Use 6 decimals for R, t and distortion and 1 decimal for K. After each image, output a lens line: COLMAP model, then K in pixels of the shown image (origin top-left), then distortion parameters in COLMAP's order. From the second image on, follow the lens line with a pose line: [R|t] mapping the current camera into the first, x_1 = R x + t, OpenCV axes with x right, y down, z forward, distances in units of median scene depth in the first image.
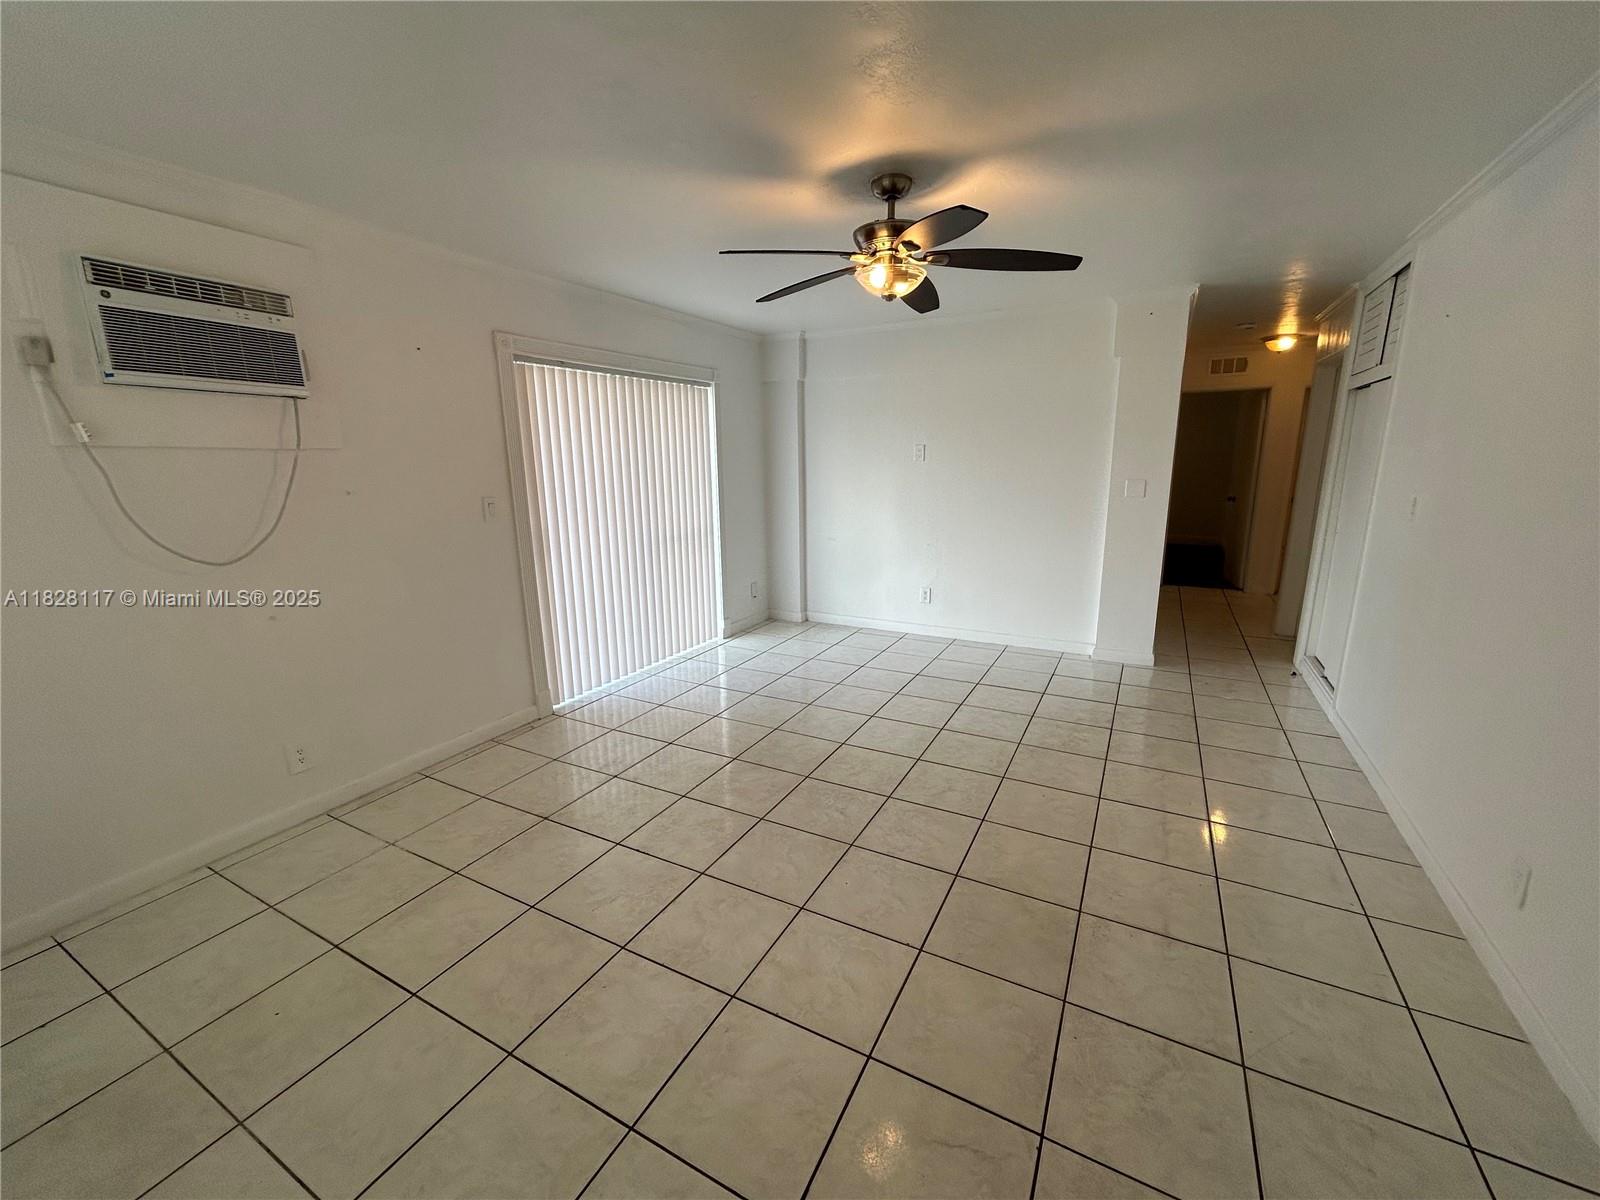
lens RADIAL K [[651.9, 0, 798.0], [0, 651.9, 600.1], [0, 0, 1]] dist [0.001939, 0.001436]
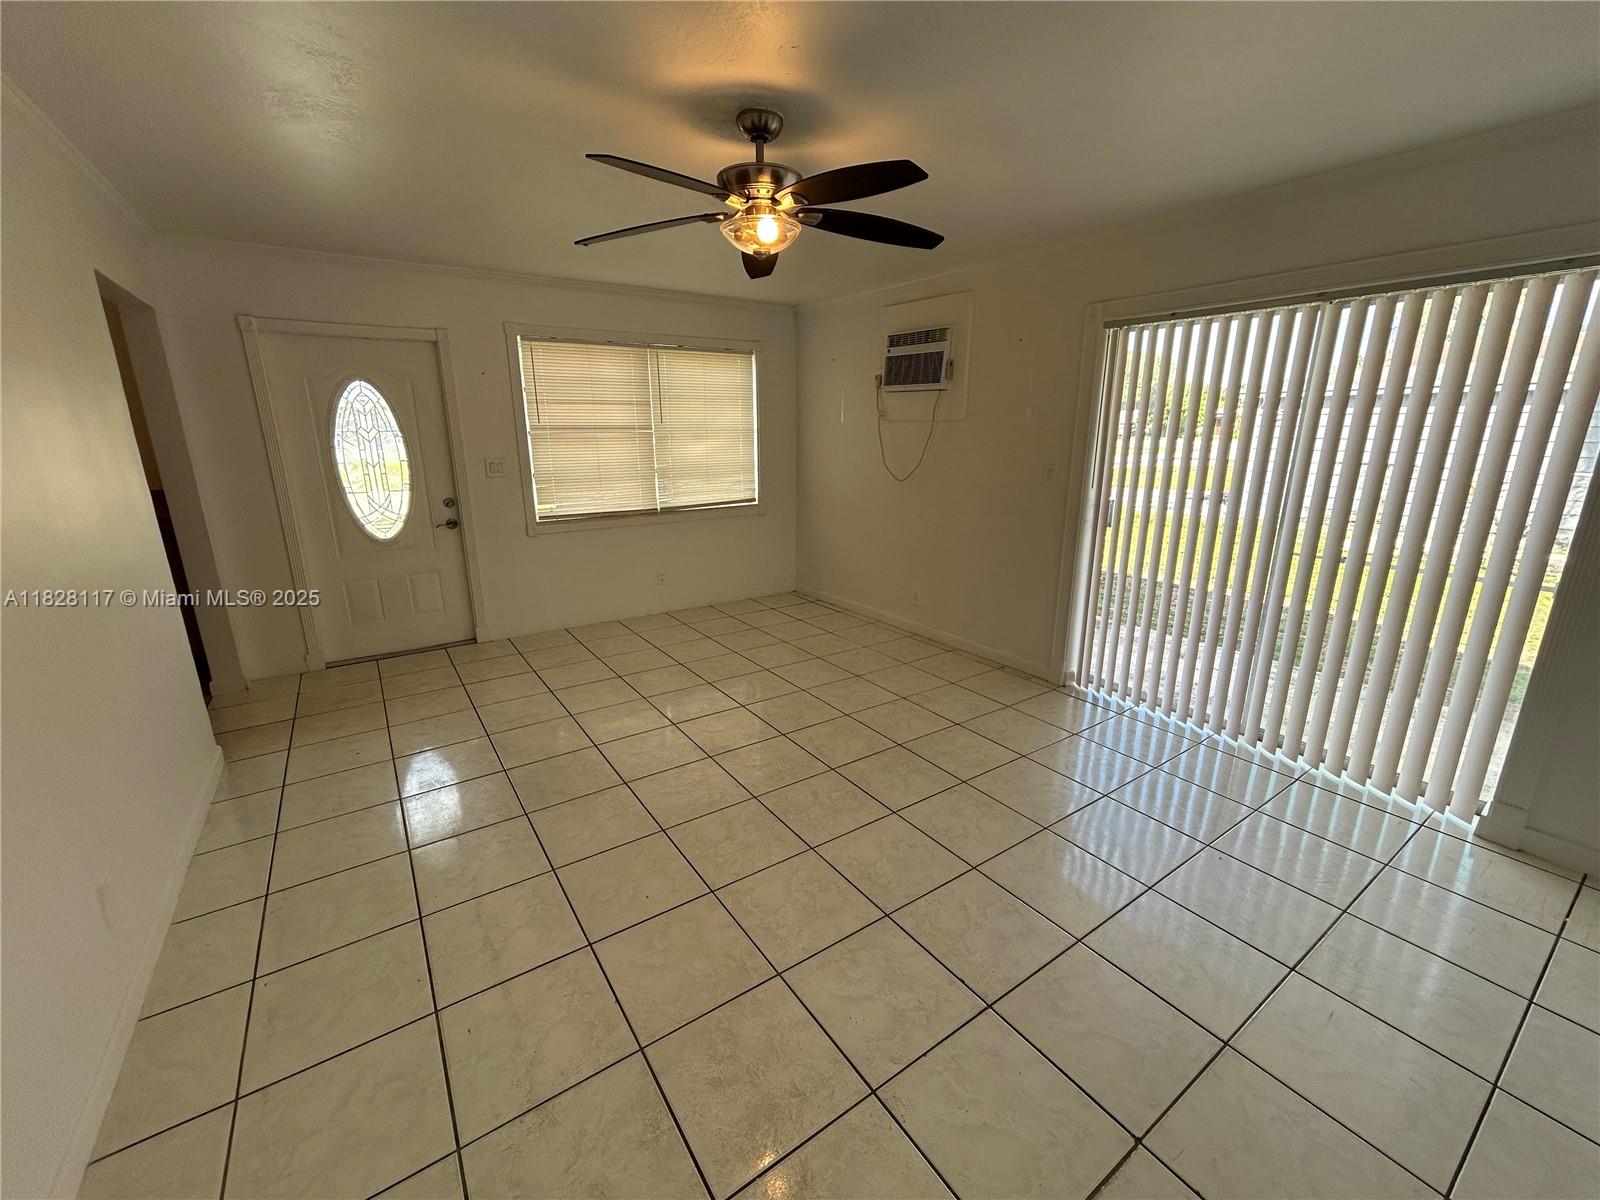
lens RADIAL K [[651.9, 0, 799.1], [0, 651.9, 598.0], [0, 0, 1]] dist [0.001939, 0.001436]
pose [[-0.454130, 0.244648, -0.856687, 0.949016], [-0.188503, 0.913406, 0.360771, -0.354057], [0.870765, 0.325325, -0.368689, 1.460000]]
